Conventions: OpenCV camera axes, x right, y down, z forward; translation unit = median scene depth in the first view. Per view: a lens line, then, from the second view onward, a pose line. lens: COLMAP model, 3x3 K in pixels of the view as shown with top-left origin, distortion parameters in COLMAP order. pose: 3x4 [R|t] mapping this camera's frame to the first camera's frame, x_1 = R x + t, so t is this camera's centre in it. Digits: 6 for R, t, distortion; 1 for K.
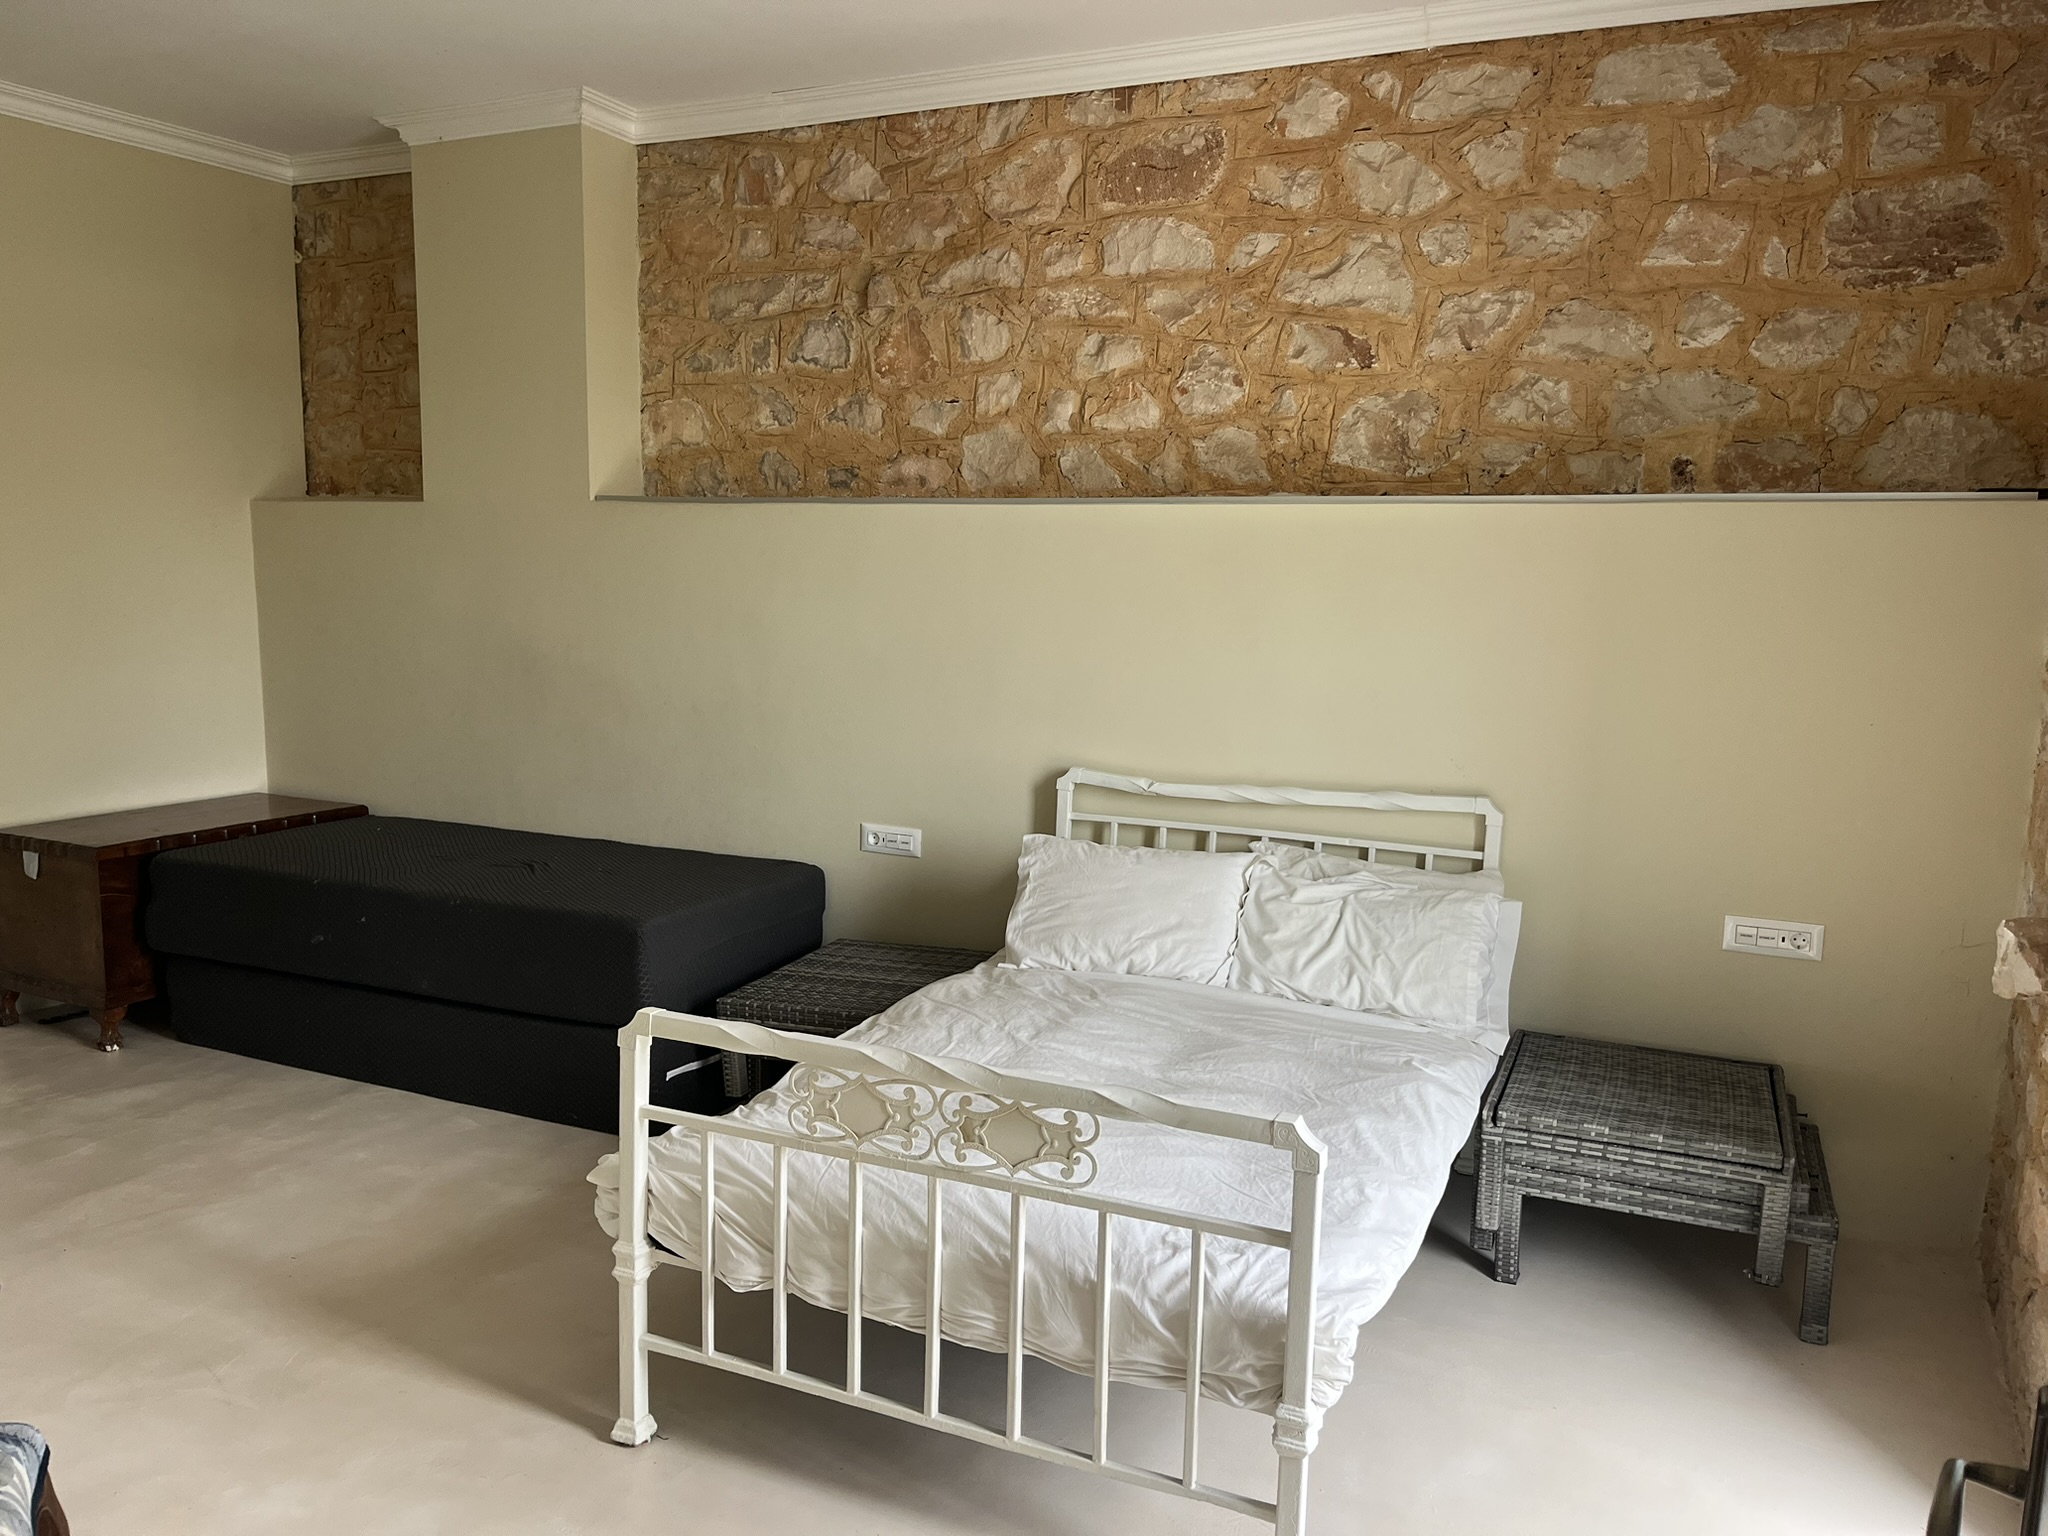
lens RADIAL K [[1549.5, 0, 1018.5], [0, 1549.5, 776.2], [0, 0, 1]] dist [0.059312, -0.082250]
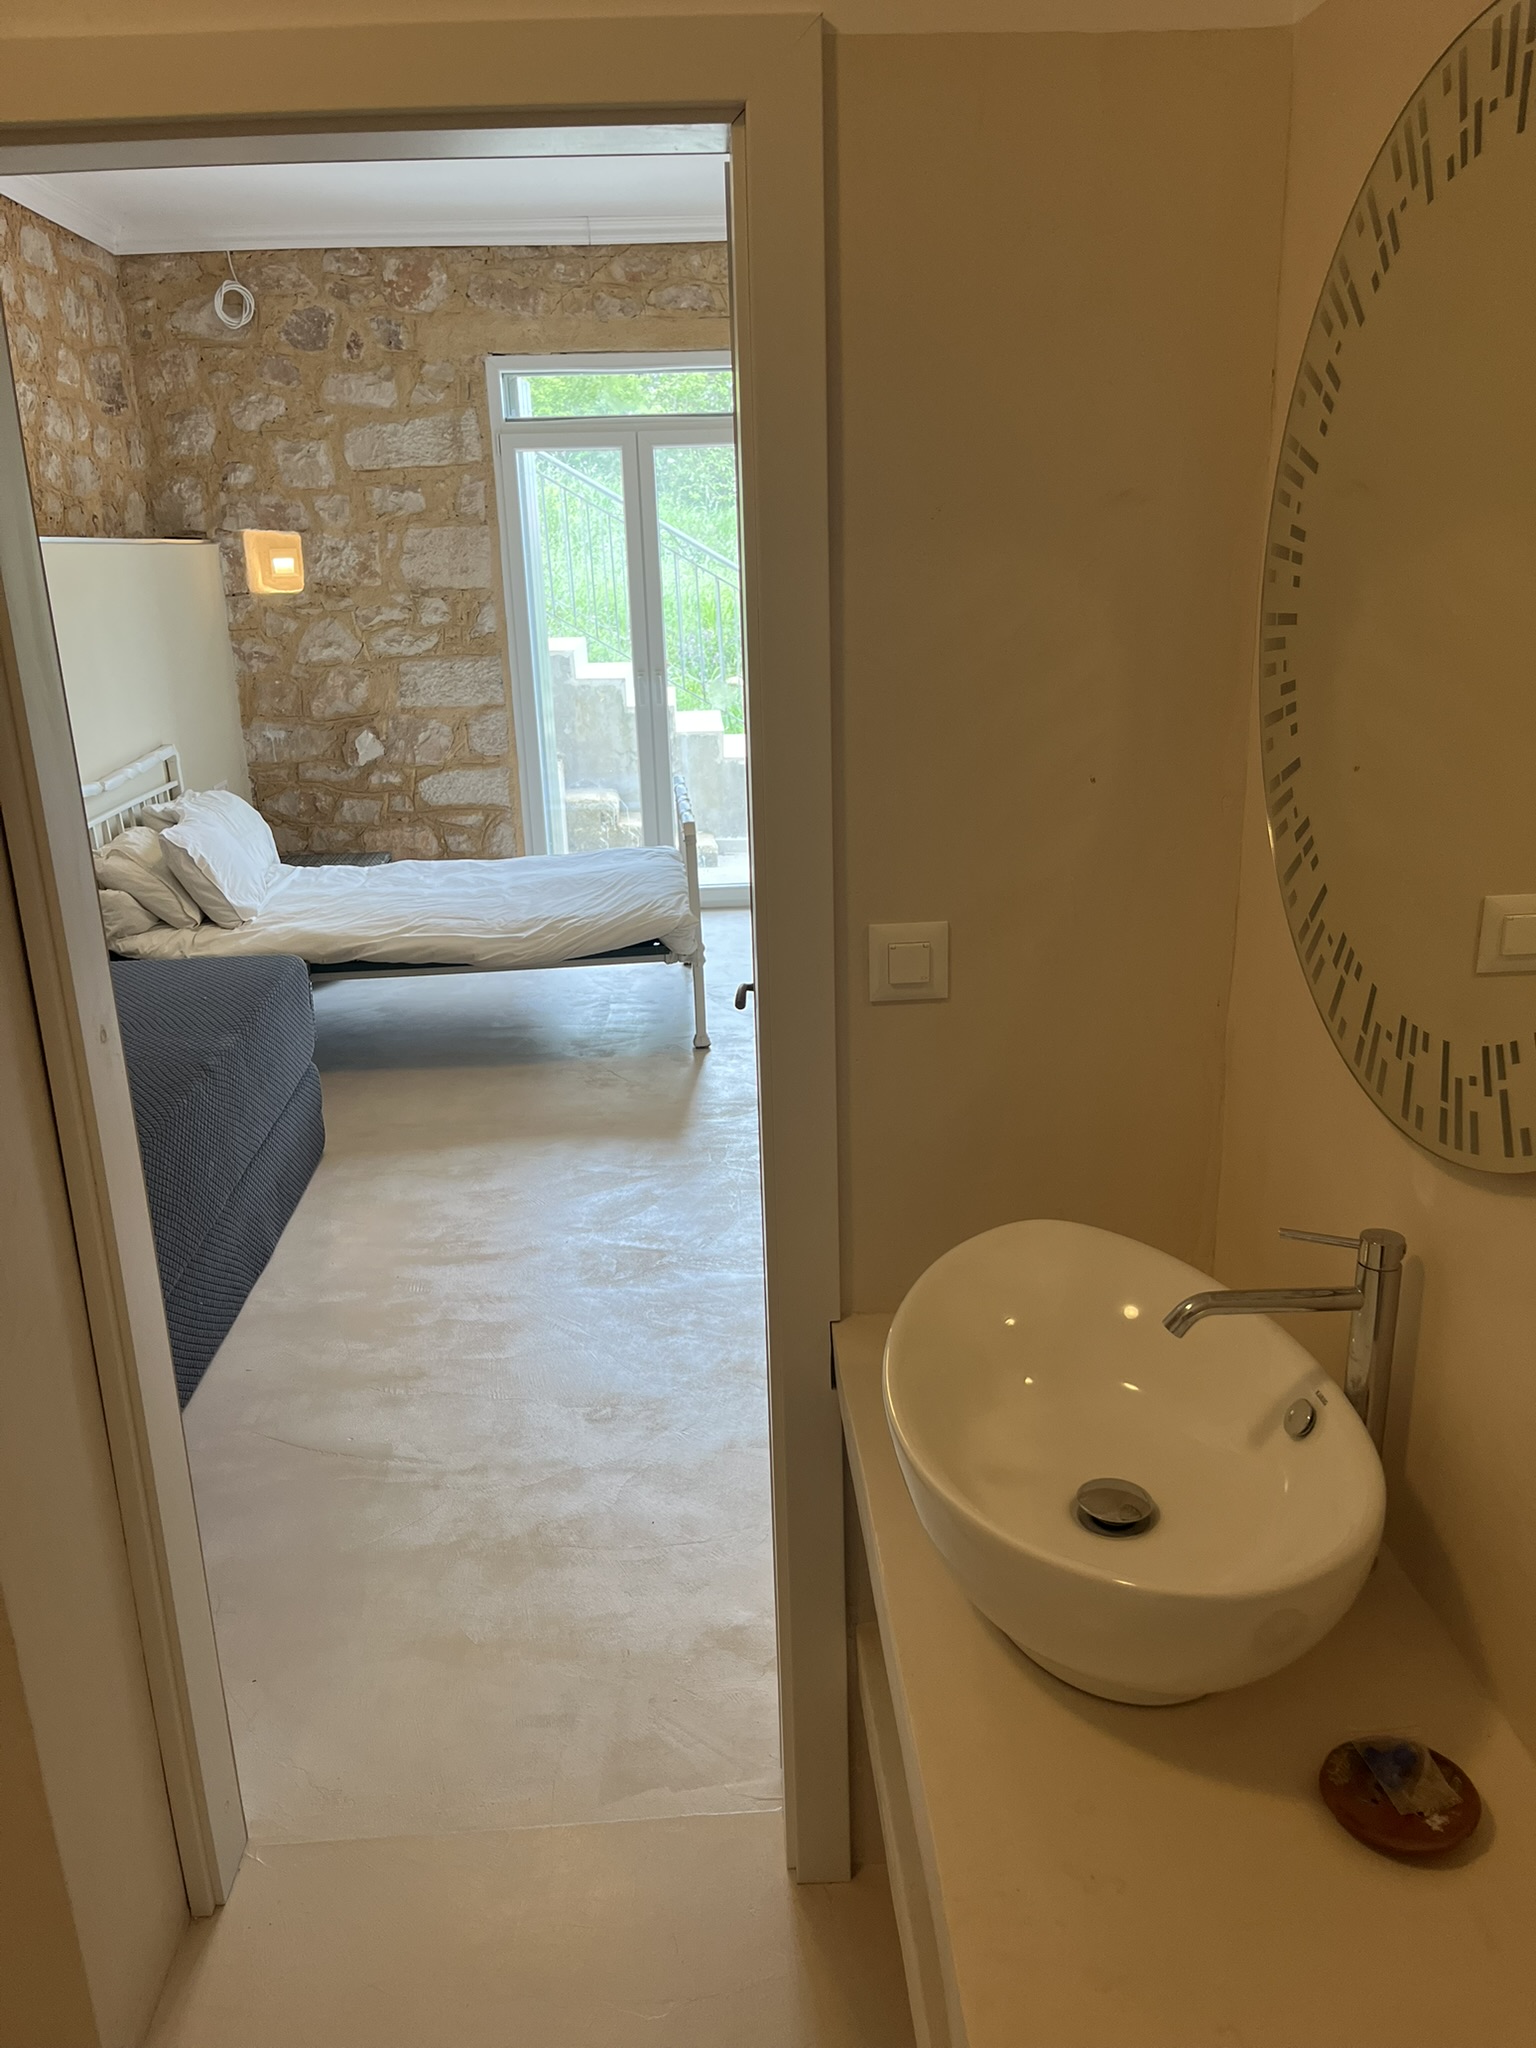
lens RADIAL K [[1549.5, 0, 774.5], [0, 1549.5, 1040.2], [0, 0, 1]] dist [0.059312, -0.082250]
pose [[-0.493508, -0.268208, 0.827354, -1.320207], [0.136996, 0.915418, 0.378473, -0.216050], [-0.858884, 0.300123, -0.415023, 1.197152]]
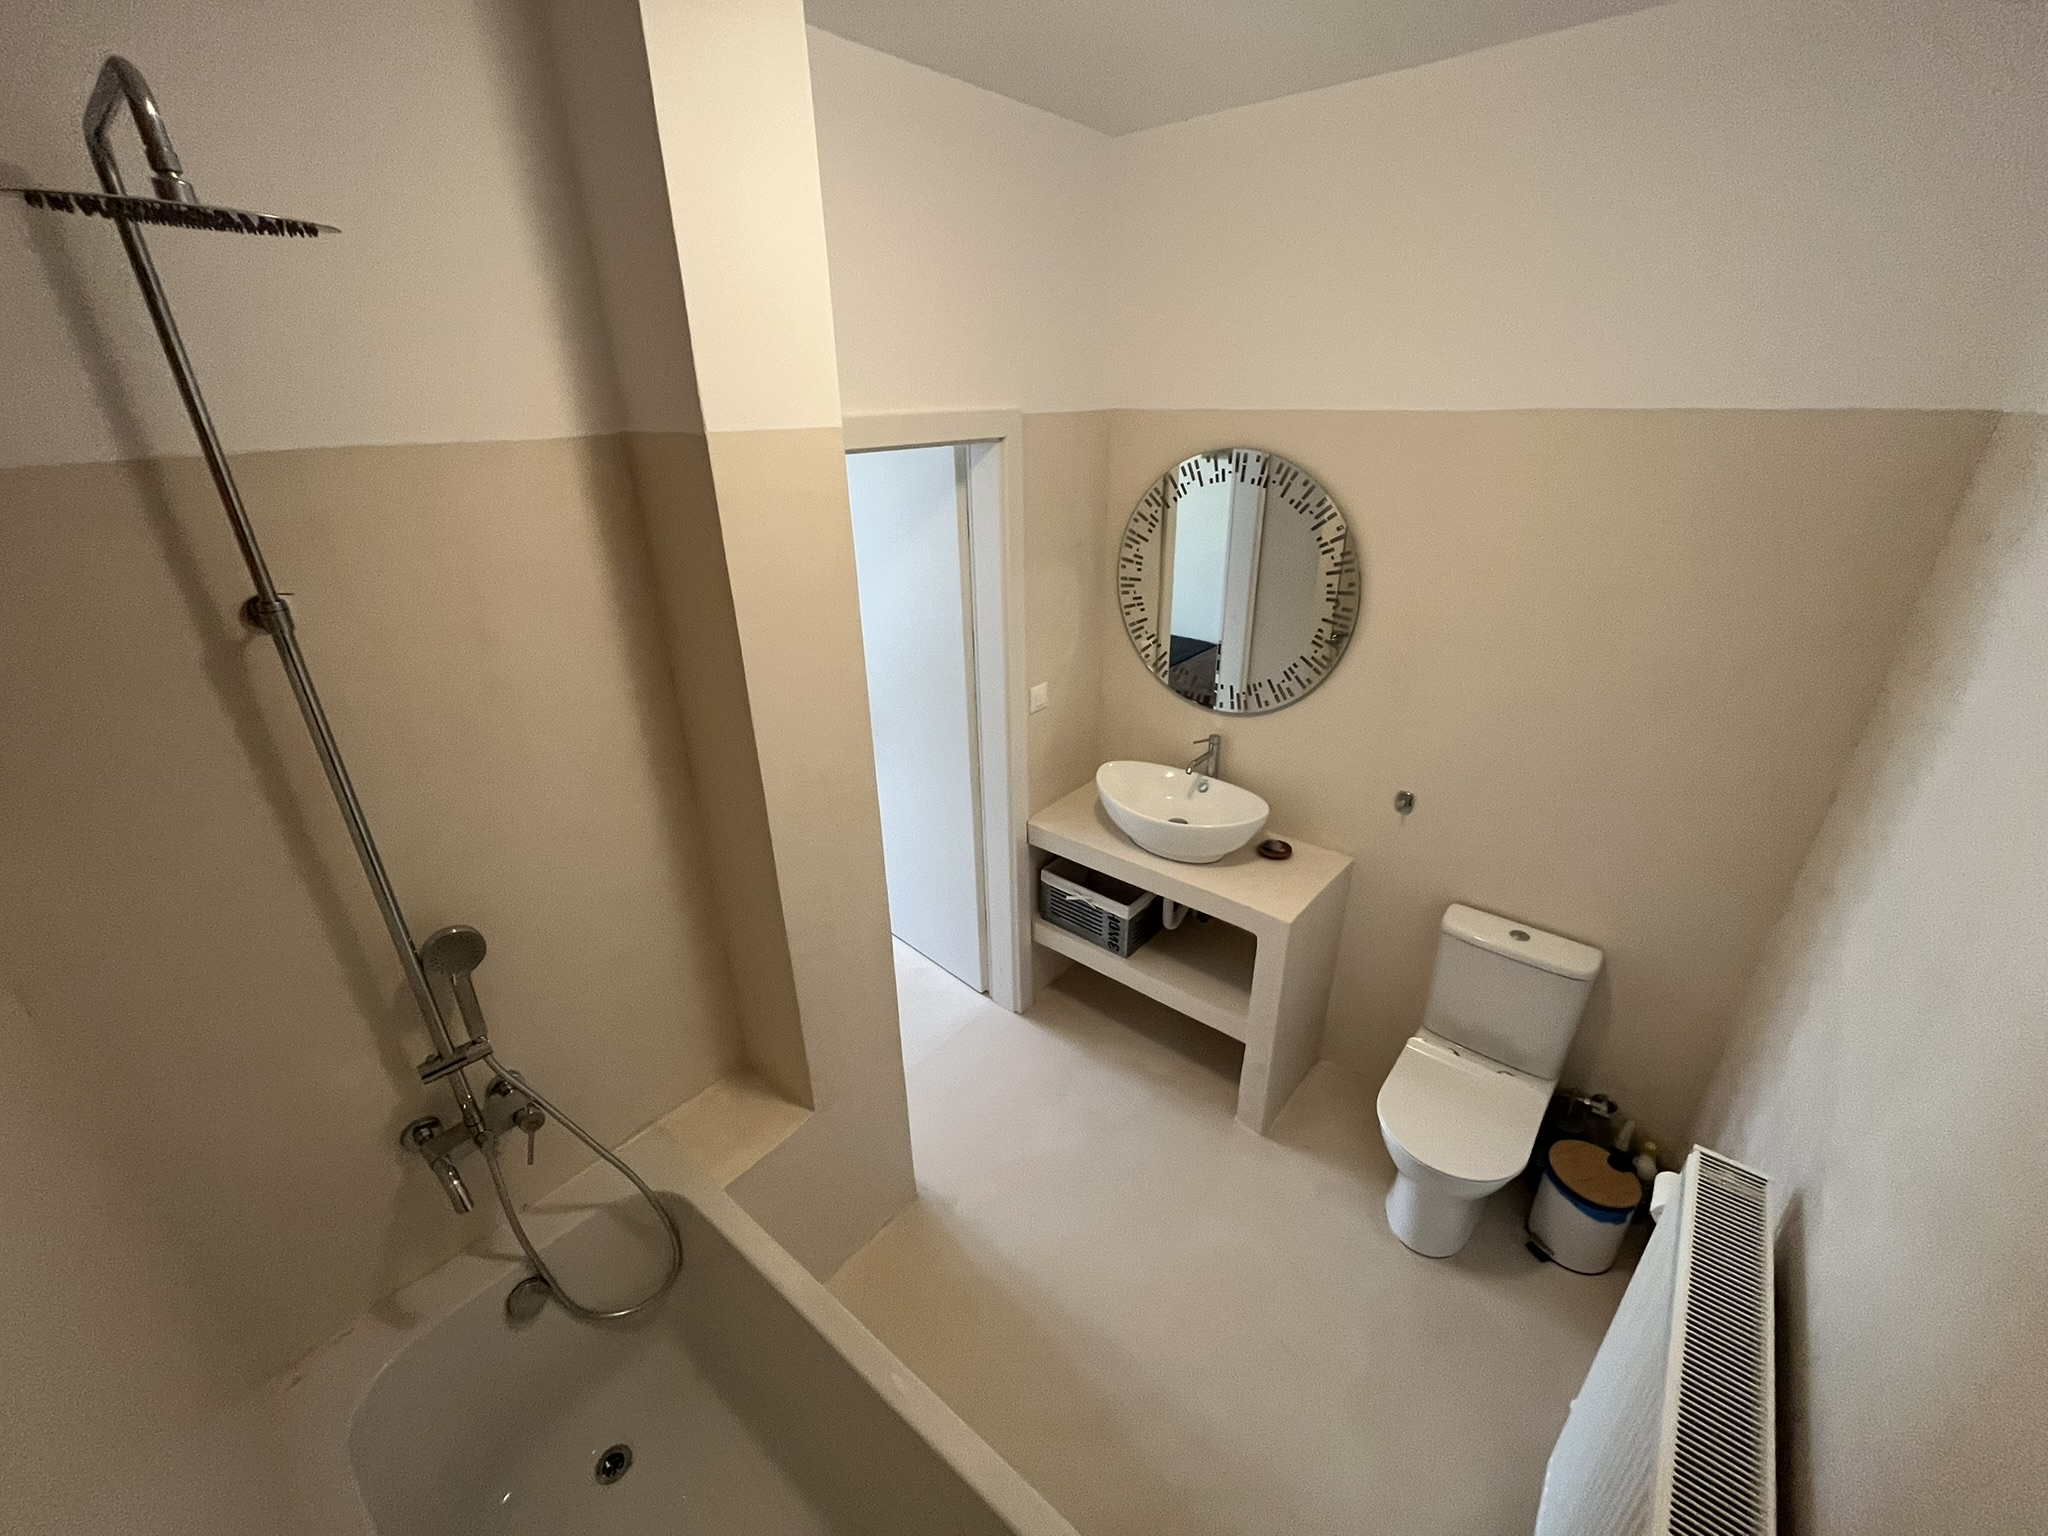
lens RADIAL K [[823.5, 0, 1024.0], [0, 823.5, 768.0], [0, 0, 1]] dist [-0.001577, 0.000674]
pose [[-0.973289, -0.101437, 0.205959, -1.116448], [0.025431, 0.843944, 0.535829, -0.390259], [-0.228170, 0.526754, -0.818822, 1.581605]]
